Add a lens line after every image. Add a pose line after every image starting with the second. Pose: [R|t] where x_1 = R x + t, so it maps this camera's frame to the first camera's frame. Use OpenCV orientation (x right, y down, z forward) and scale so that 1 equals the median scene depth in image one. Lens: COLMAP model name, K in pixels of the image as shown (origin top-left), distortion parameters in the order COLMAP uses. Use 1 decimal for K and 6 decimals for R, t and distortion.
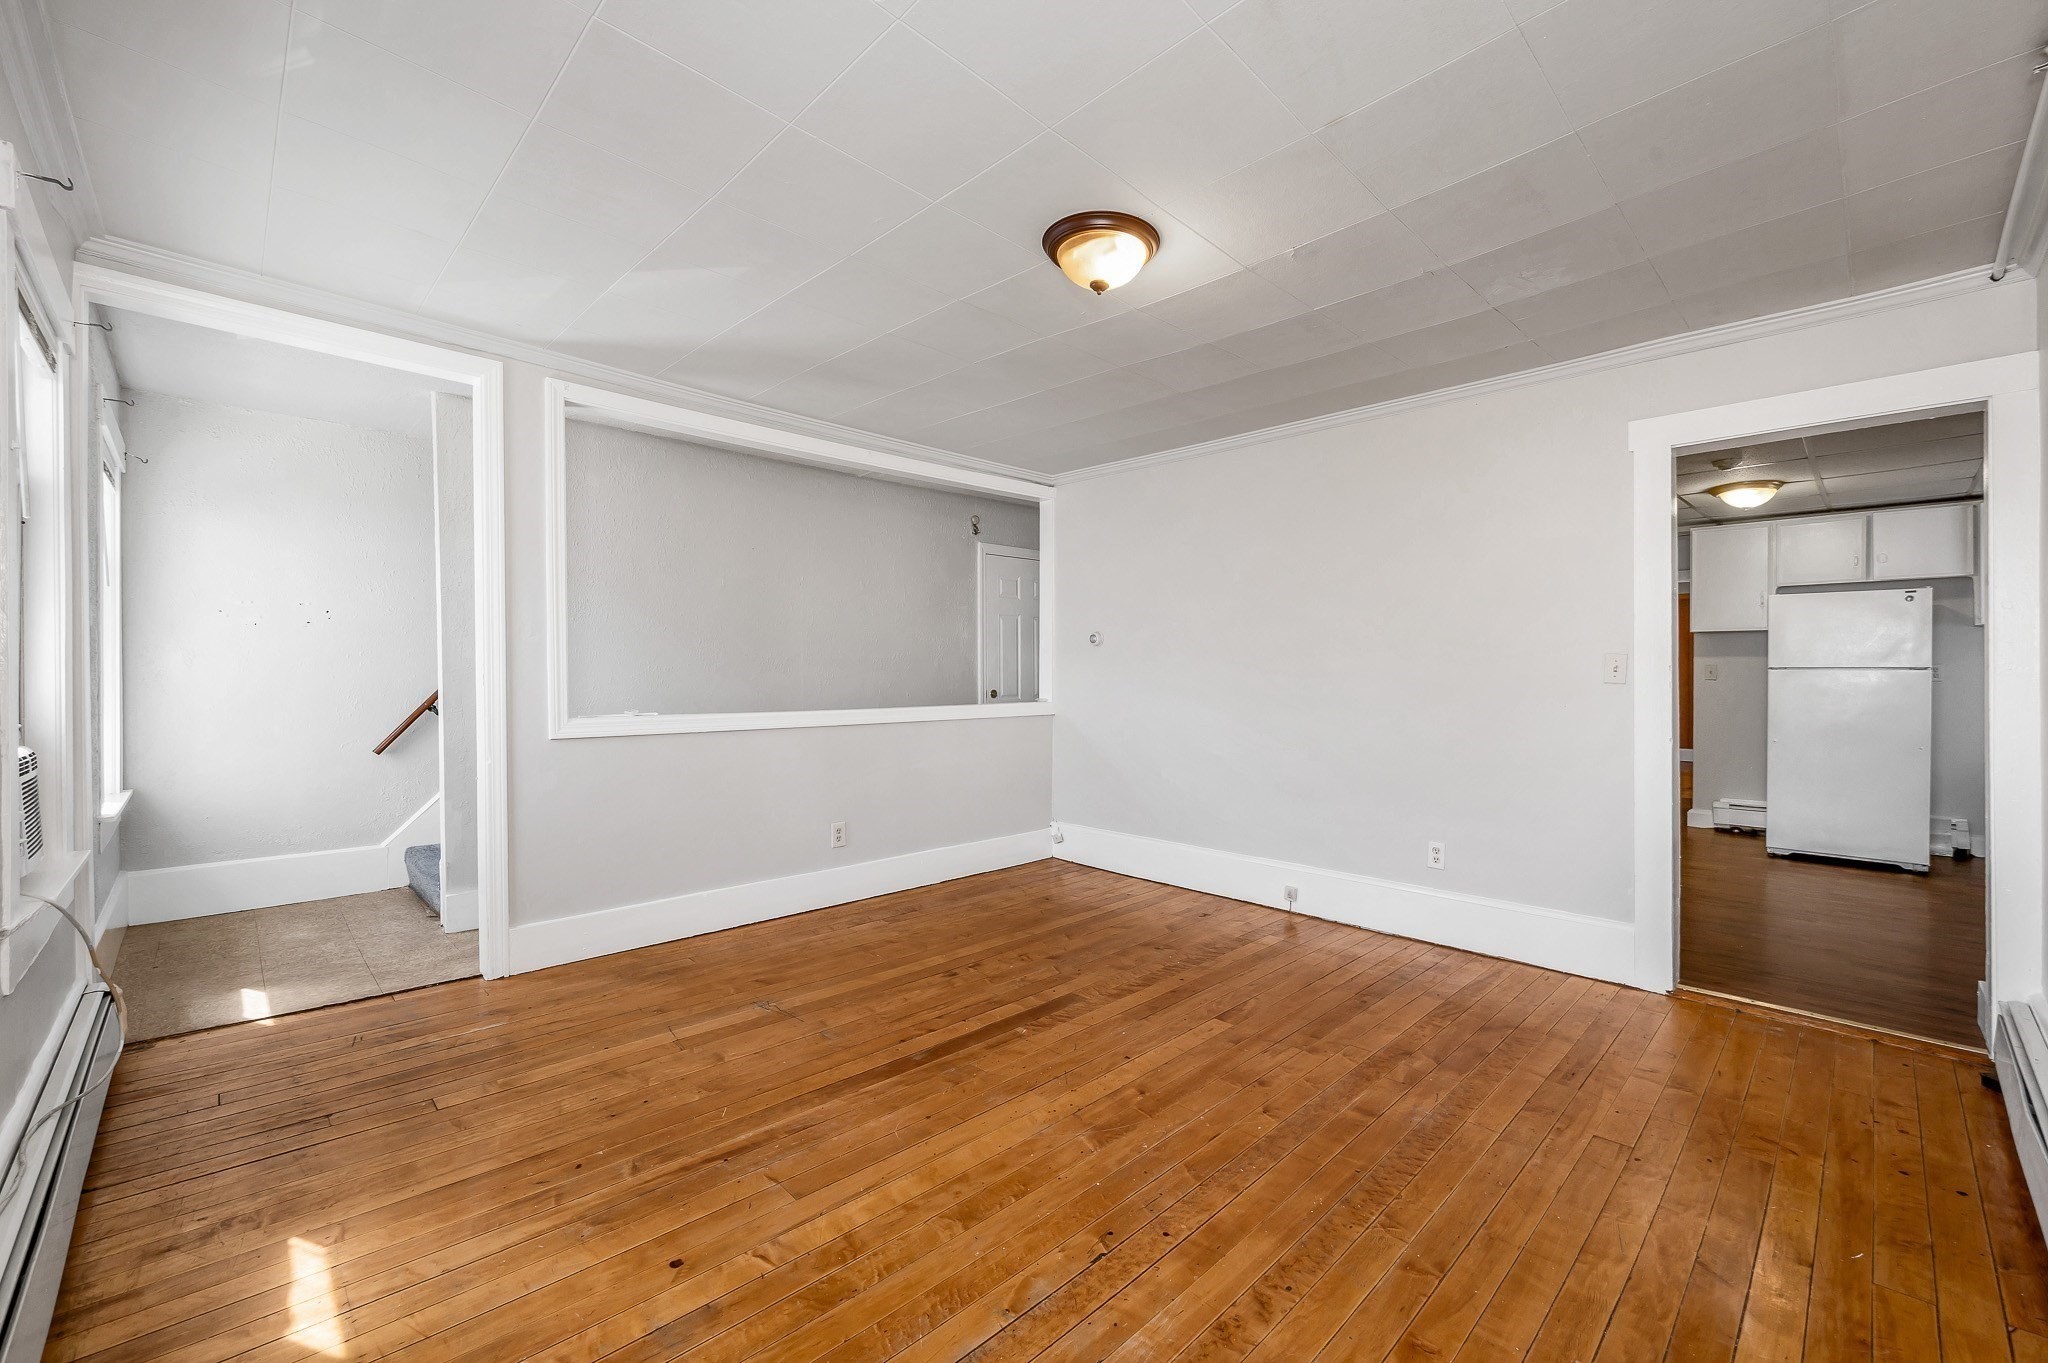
lens RADIAL K [[843.7, 0, 1029.9], [0, 843.7, 675.6], [0, 0, 1]] dist [-0.000516, -0.000349]
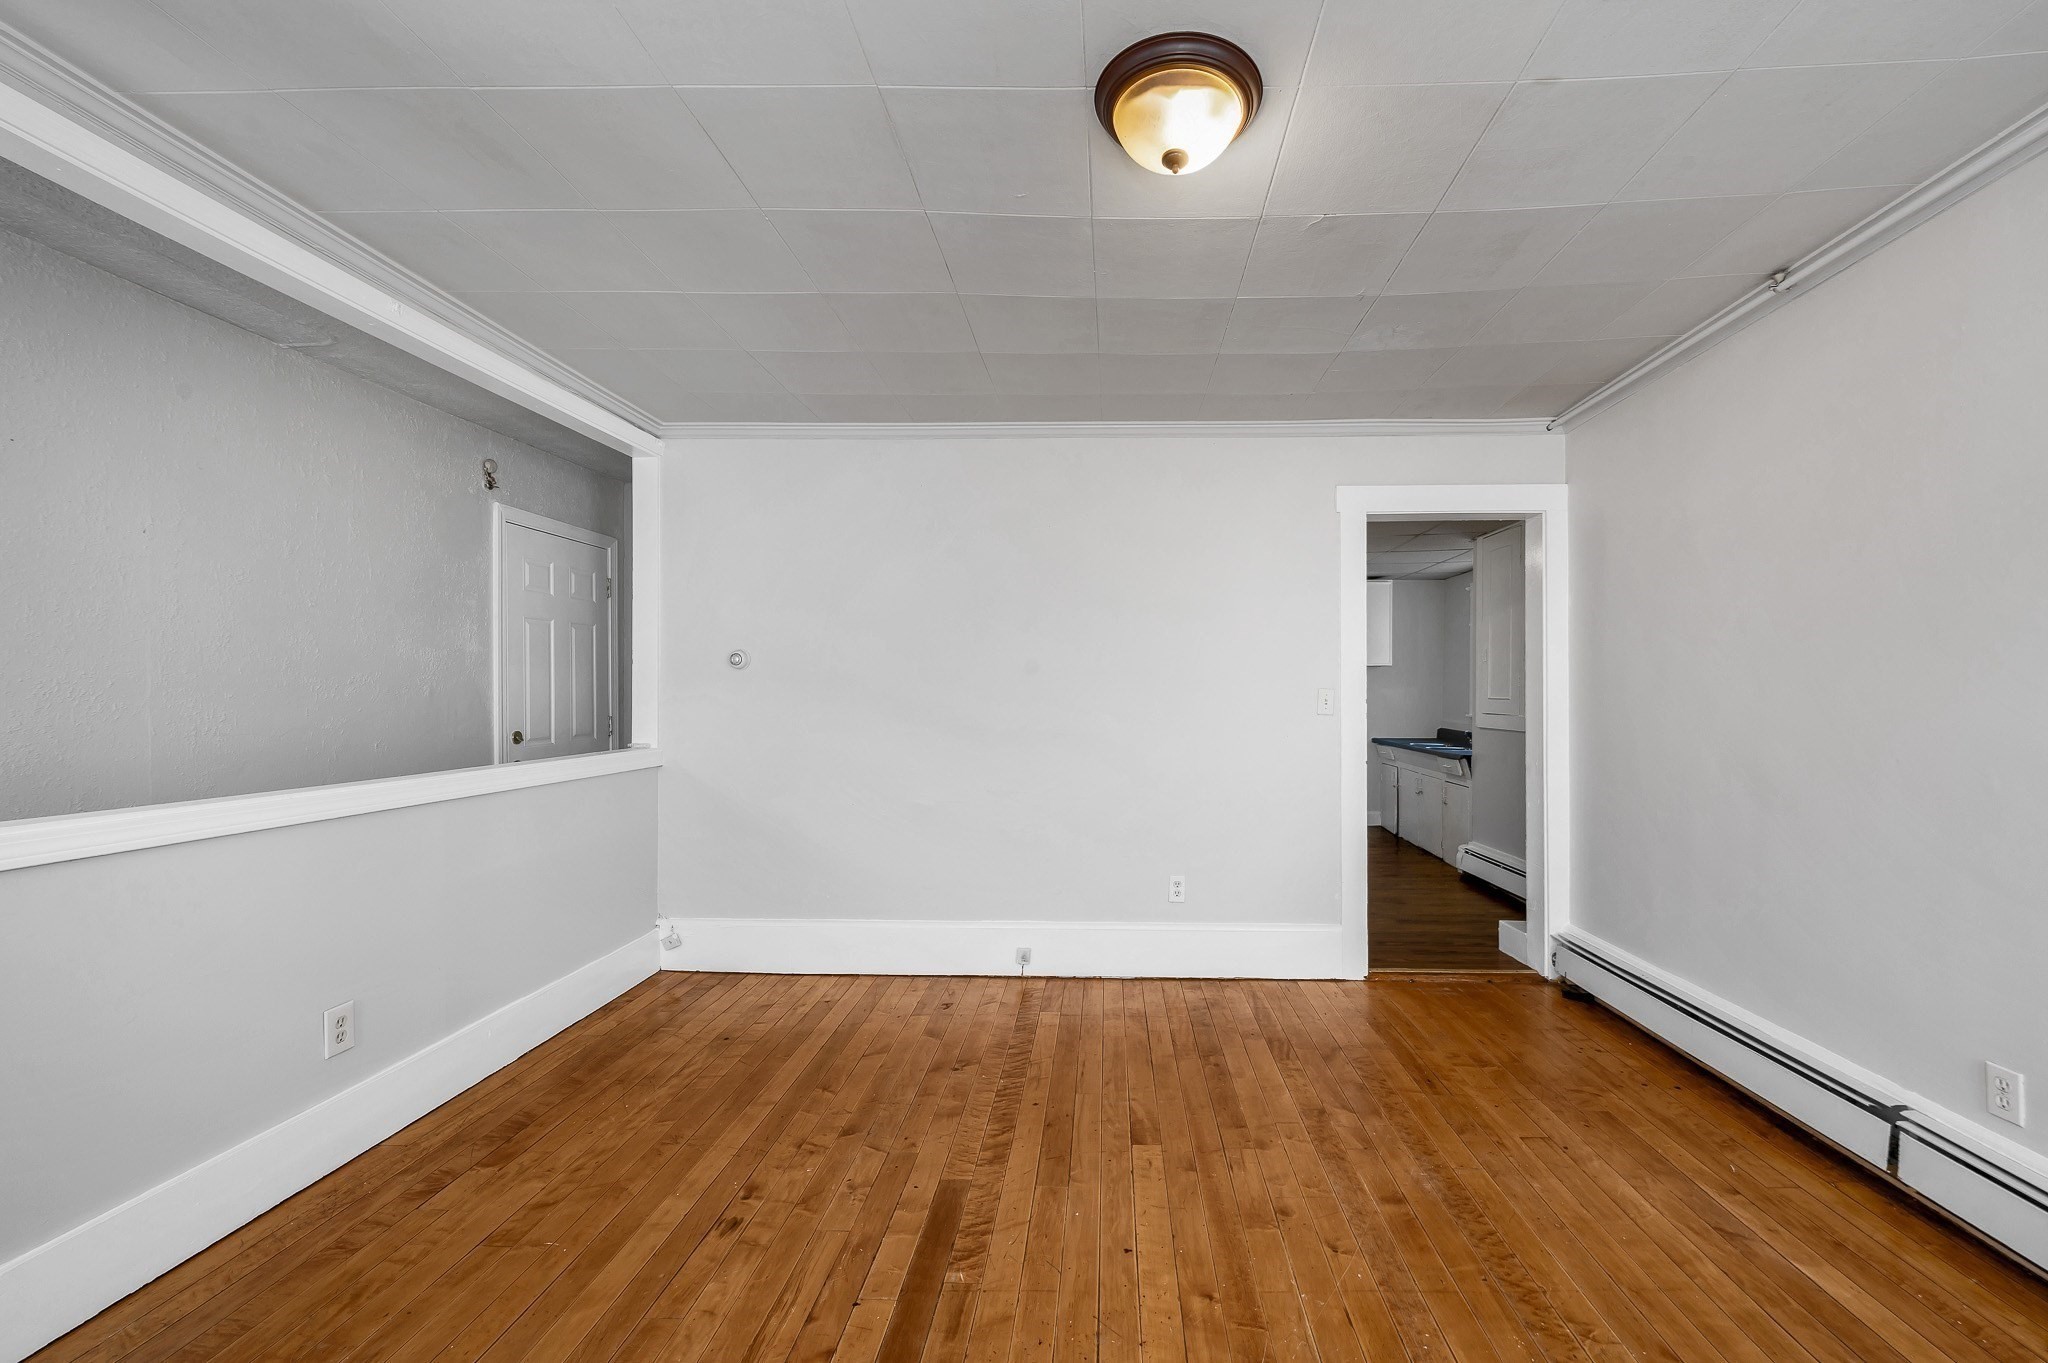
lens RADIAL K [[843.7, 0, 1020.7], [0, 843.7, 692.9], [0, 0, 1]] dist [-0.000516, -0.000349]
pose [[0.720720, -0.001479, 0.693225, -0.353218], [0.002624, 0.999996, -0.000595, -0.018398], [-0.693221, 0.002247, 0.720721, 0.427340]]
